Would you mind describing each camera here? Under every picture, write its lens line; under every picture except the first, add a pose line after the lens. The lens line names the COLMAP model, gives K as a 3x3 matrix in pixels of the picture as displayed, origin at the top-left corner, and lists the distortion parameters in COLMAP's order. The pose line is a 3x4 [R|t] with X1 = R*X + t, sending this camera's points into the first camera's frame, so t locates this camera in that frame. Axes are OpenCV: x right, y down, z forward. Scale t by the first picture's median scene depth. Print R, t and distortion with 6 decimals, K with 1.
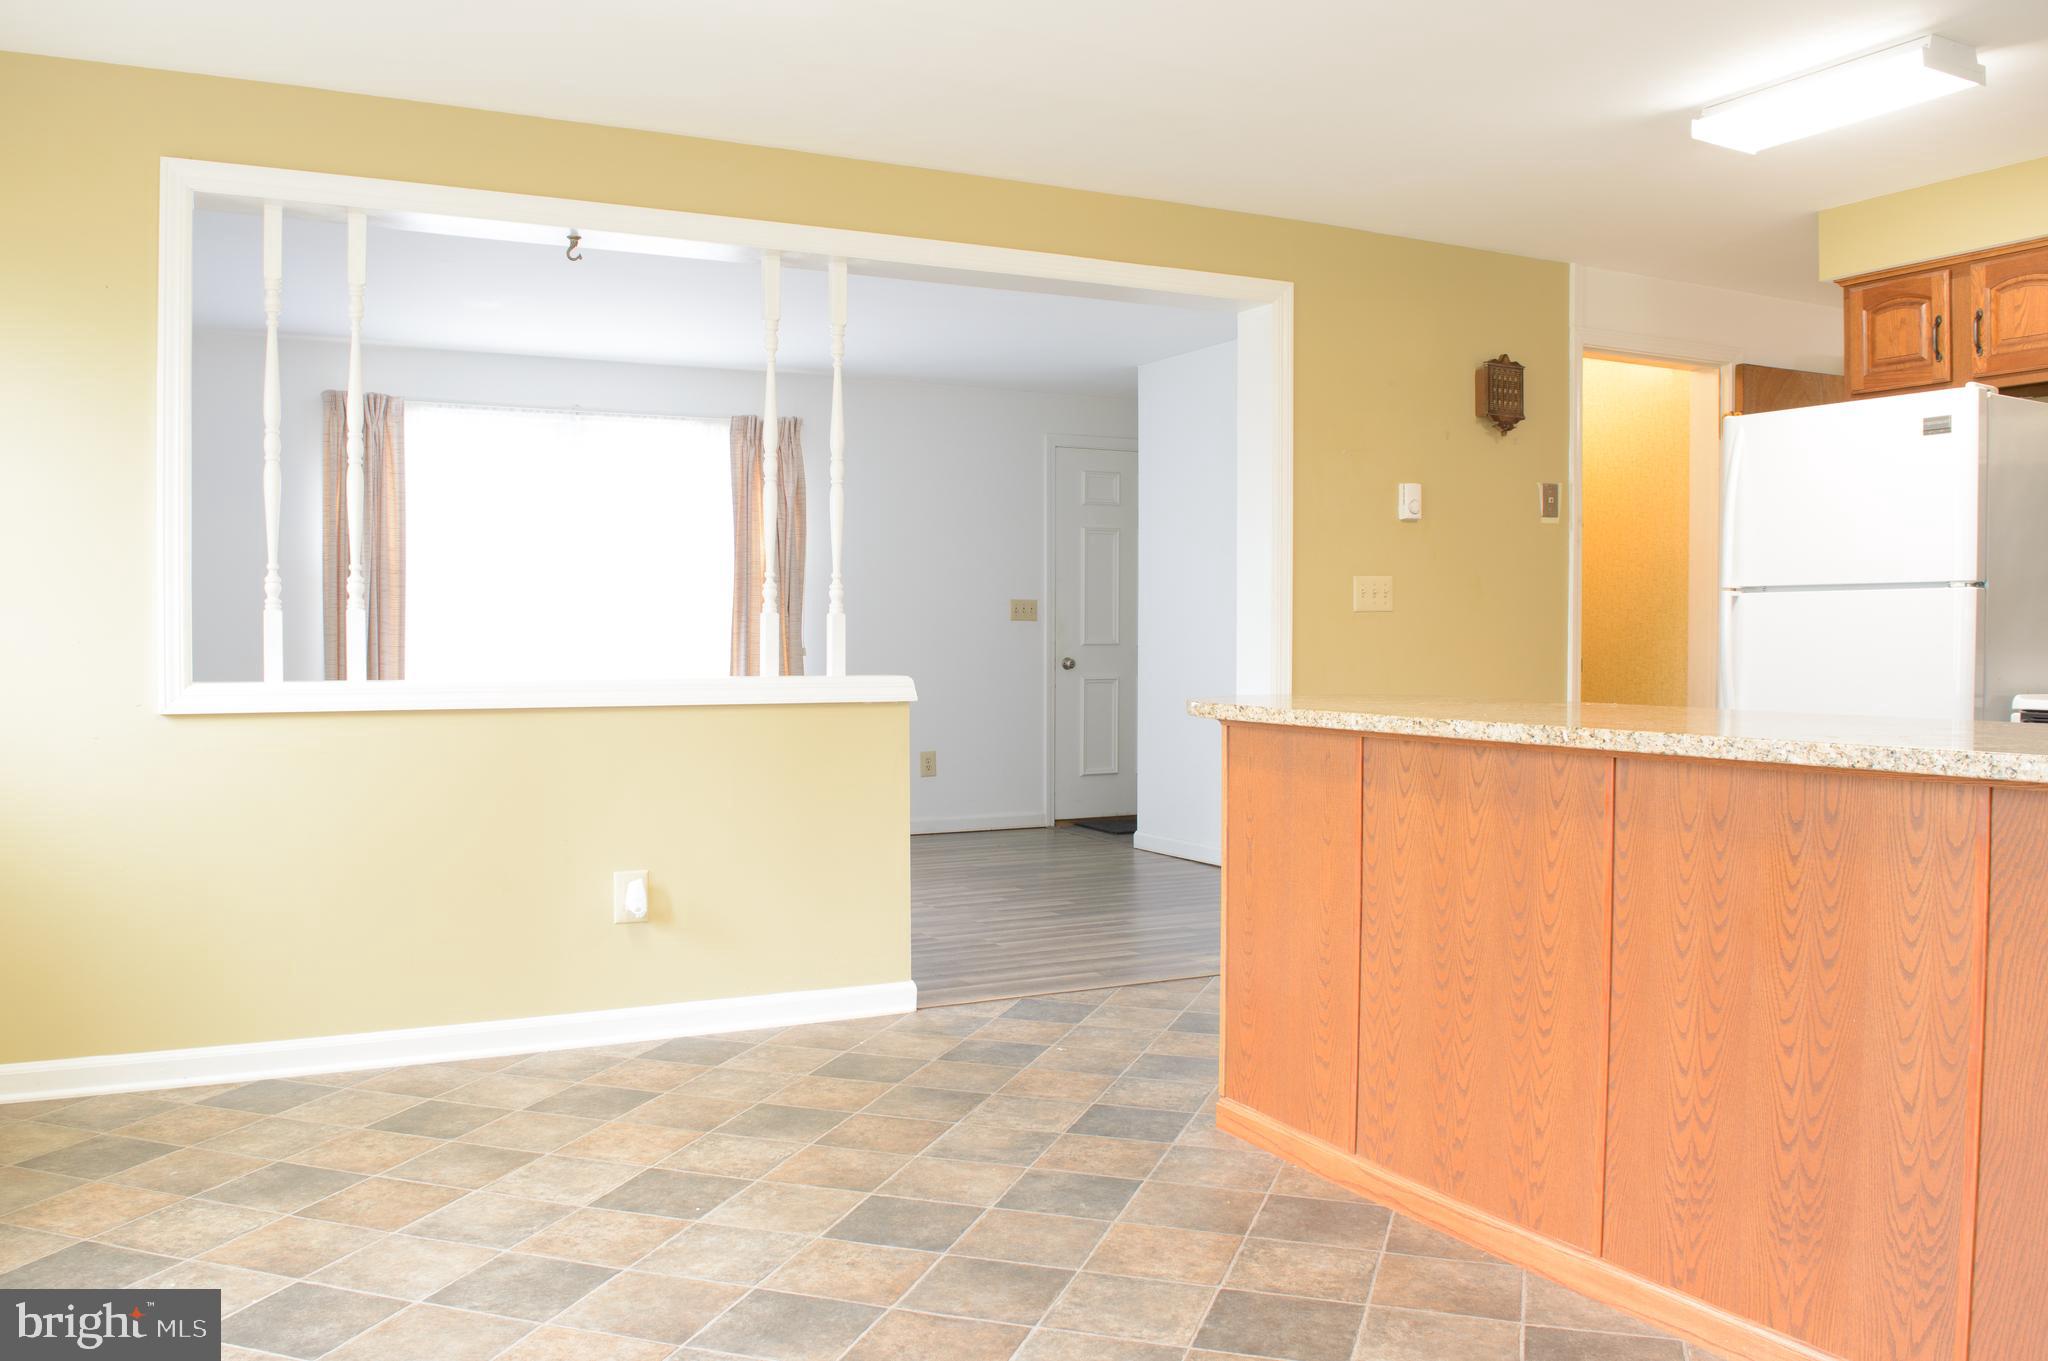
lens RADIAL K [[1632.9, 0, 1016.4], [0, 1632.9, 682.6], [0, 0, 1]] dist [-0.094644, 0.023347]
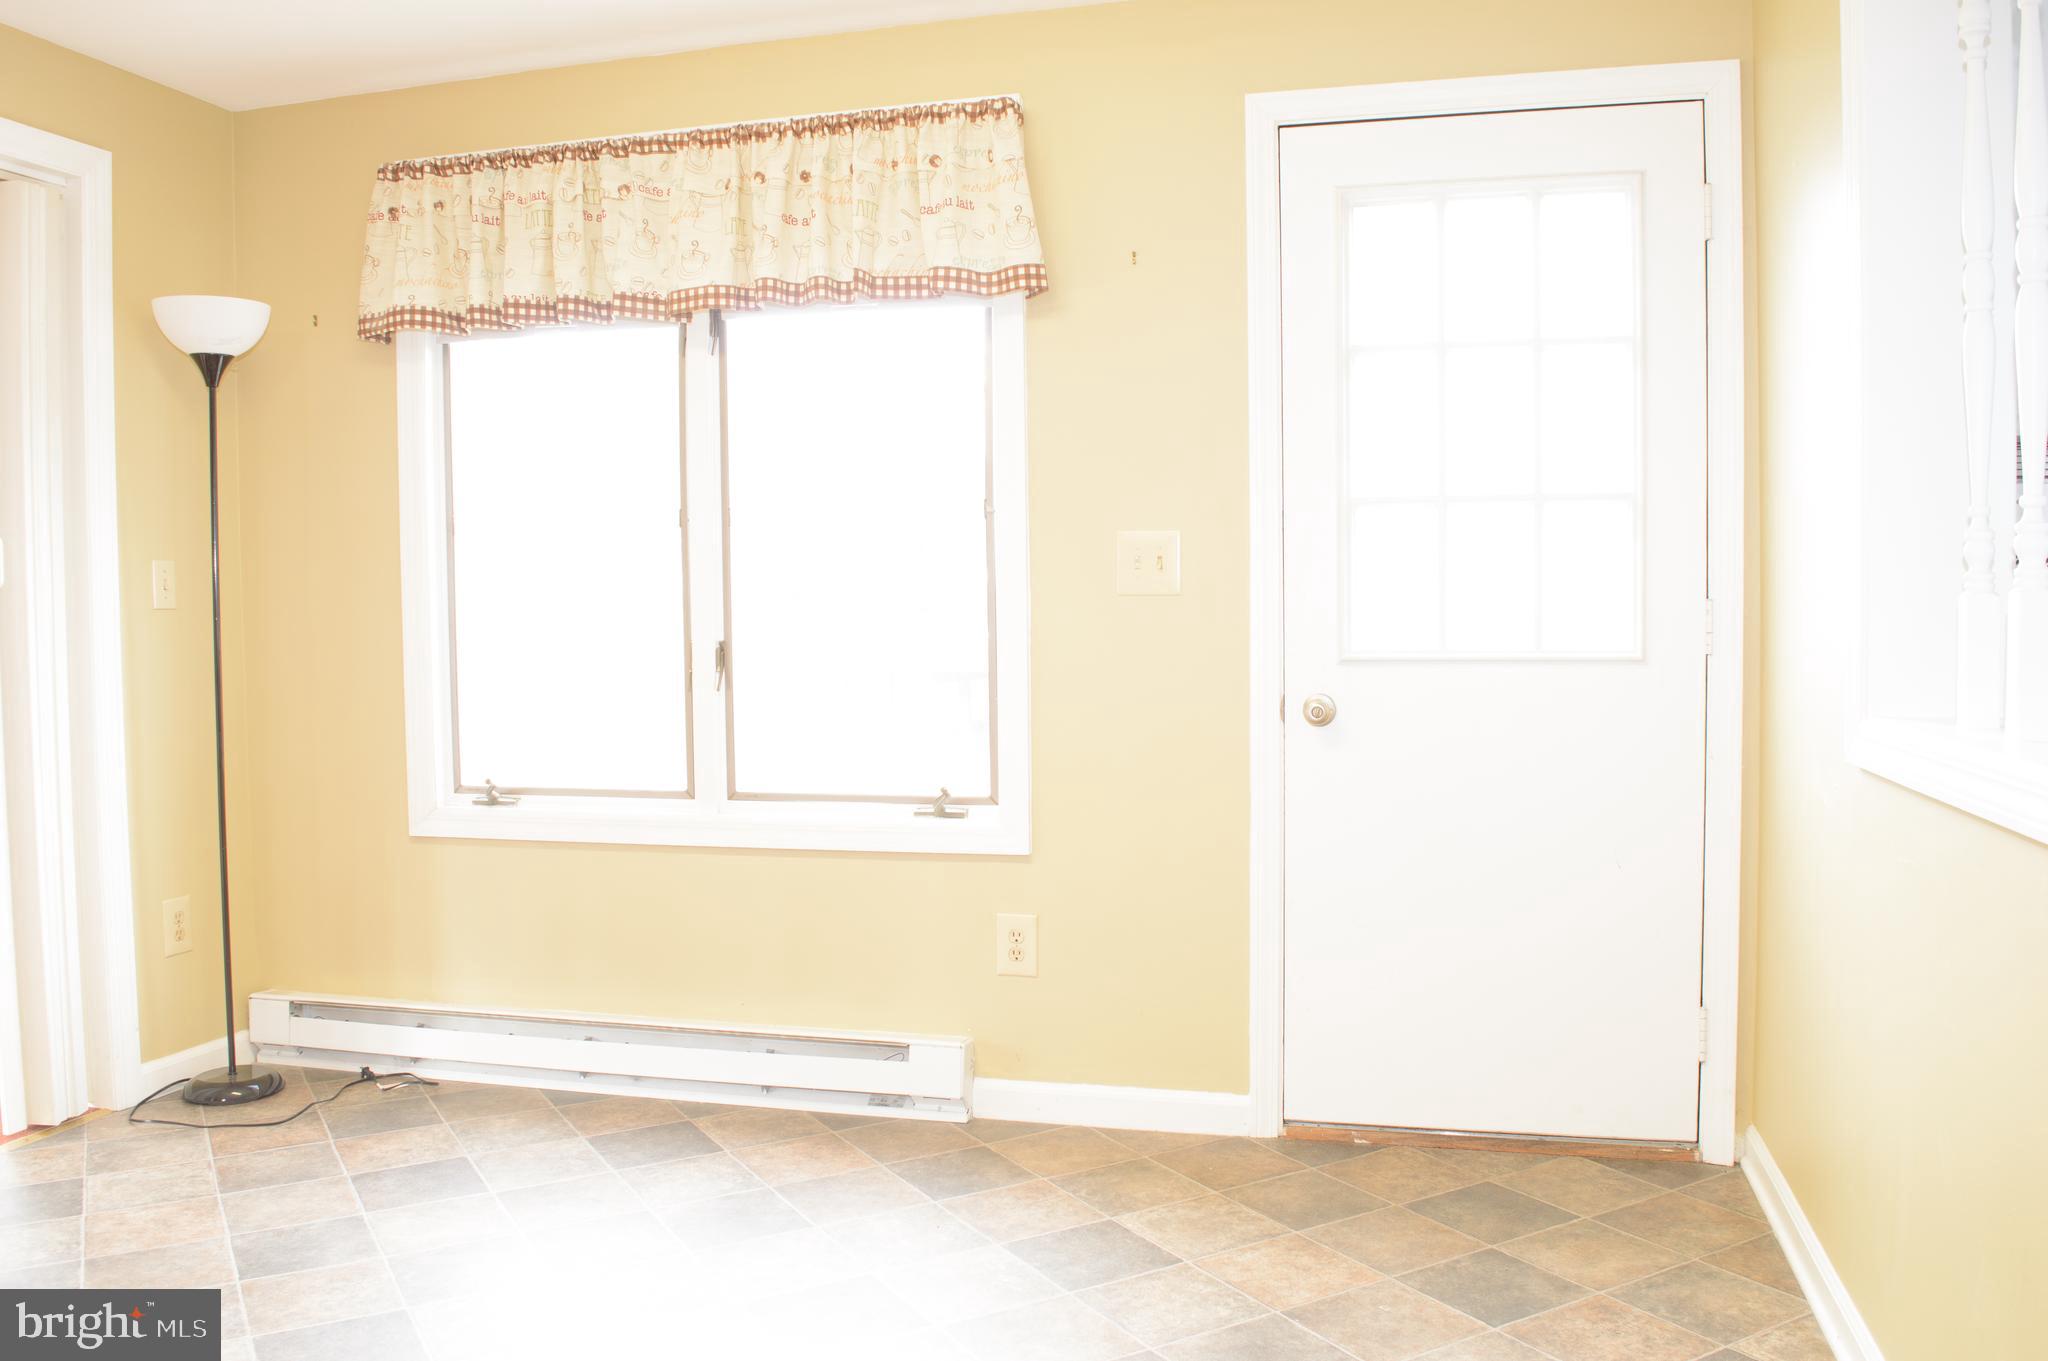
lens RADIAL K [[1632.9, 0, 1021.9], [0, 1632.9, 681.6], [0, 0, 1]] dist [-0.094644, 0.023347]
pose [[-0.670800, 0.037280, -0.740700, 0.136305], [-0.012015, 0.998058, 0.061114, -0.042202], [0.741541, 0.049894, -0.669050, 1.085051]]
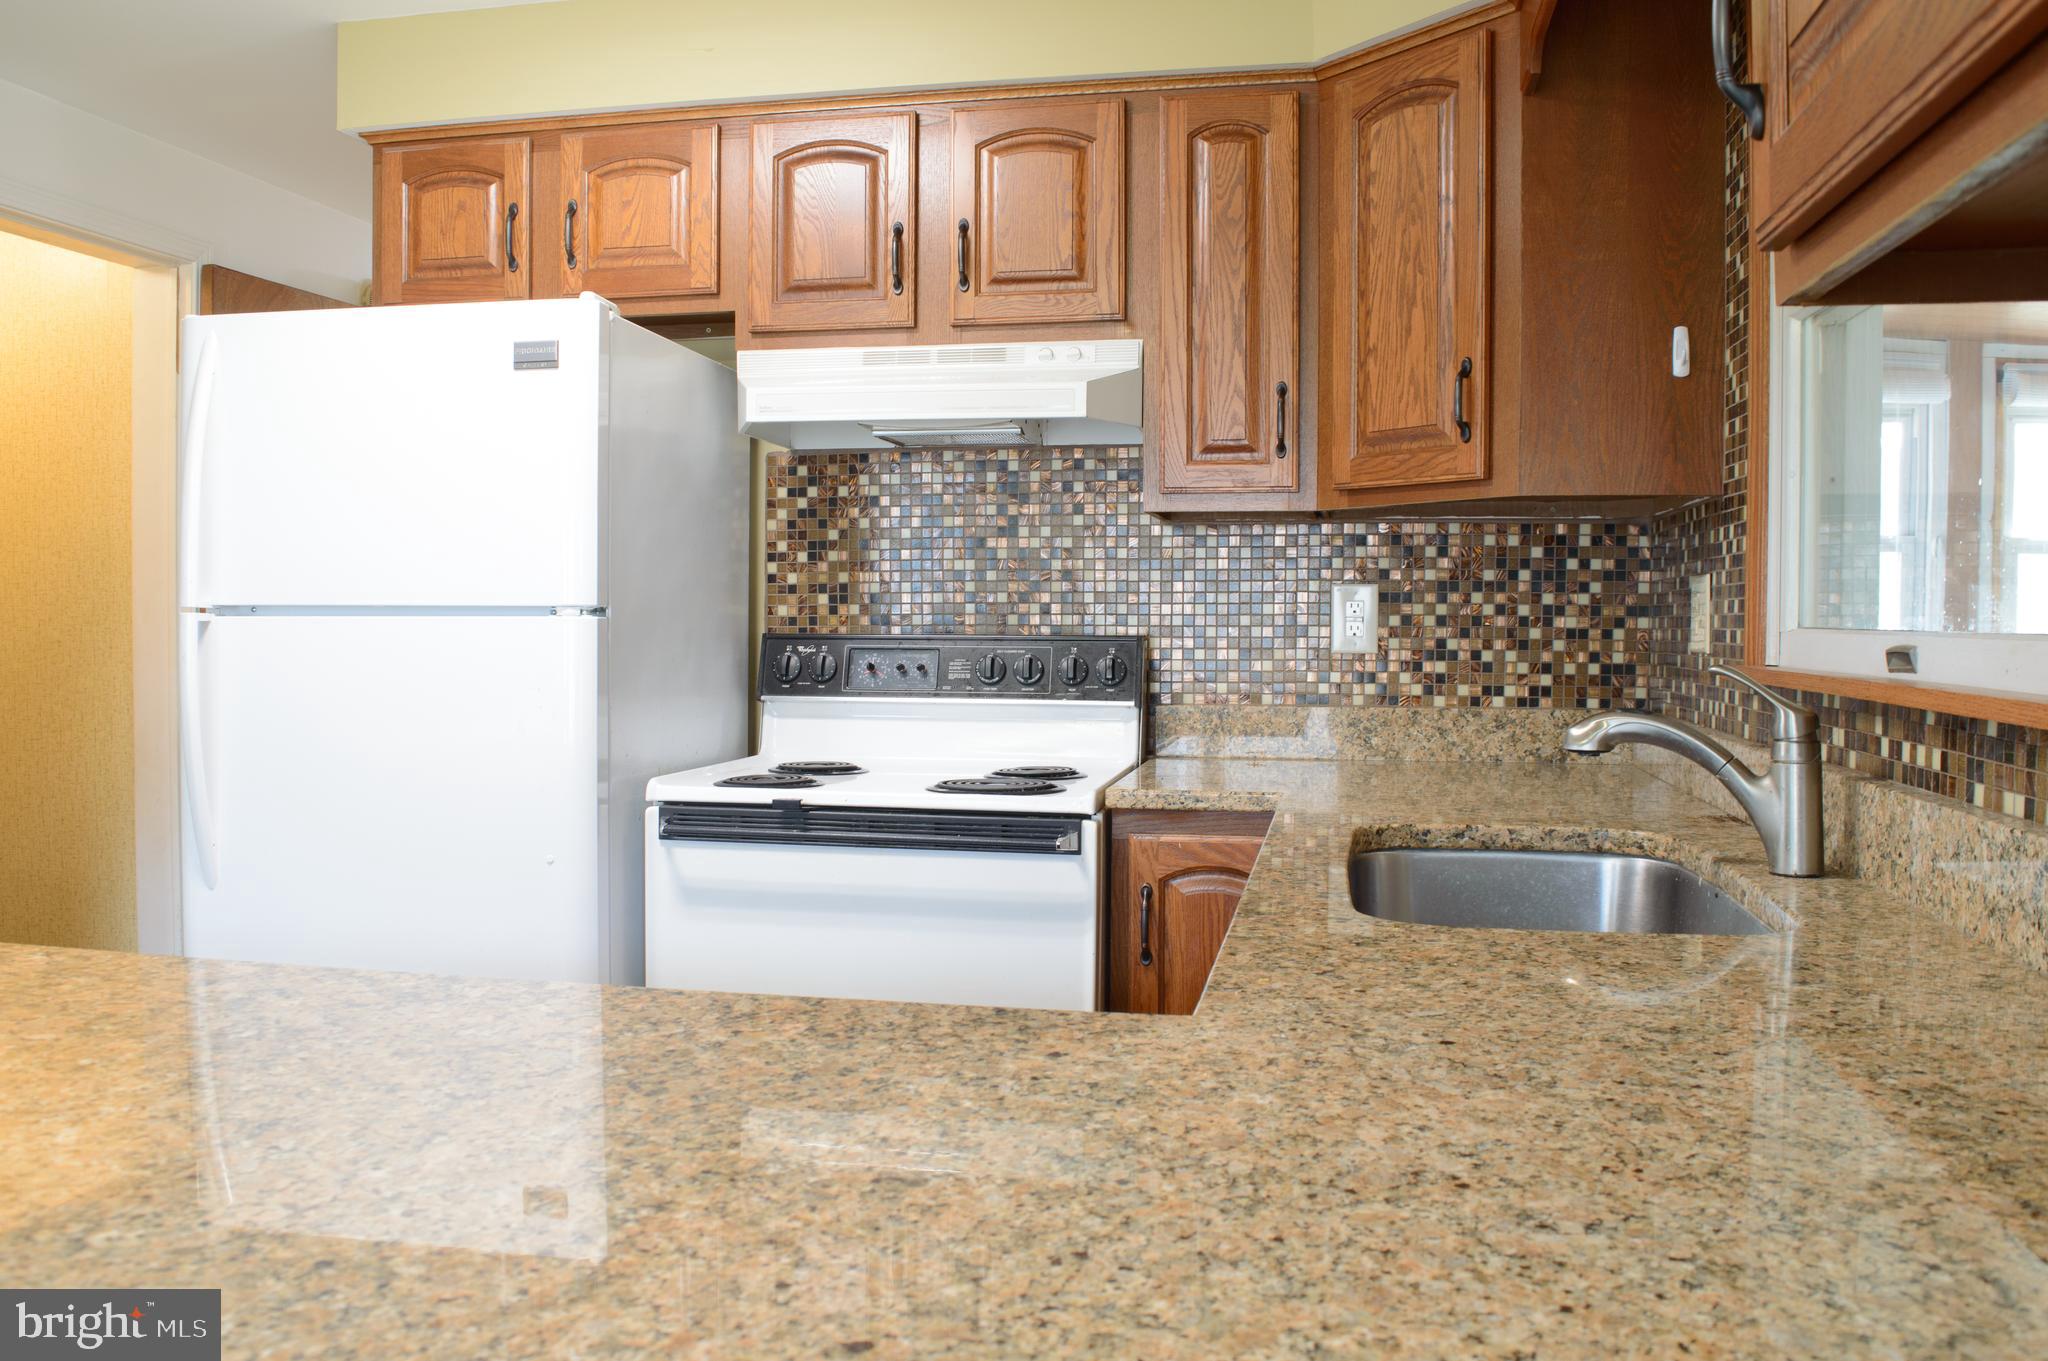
lens RADIAL K [[1632.9, 0, 1023.9], [0, 1632.9, 675.4], [0, 0, 1]] dist [-0.094644, 0.023347]
pose [[0.623098, -0.025609, 0.781725, 0.204510], [0.018195, 0.999668, 0.018246, -0.045342], [-0.781932, 0.002854, 0.623357, 0.459726]]
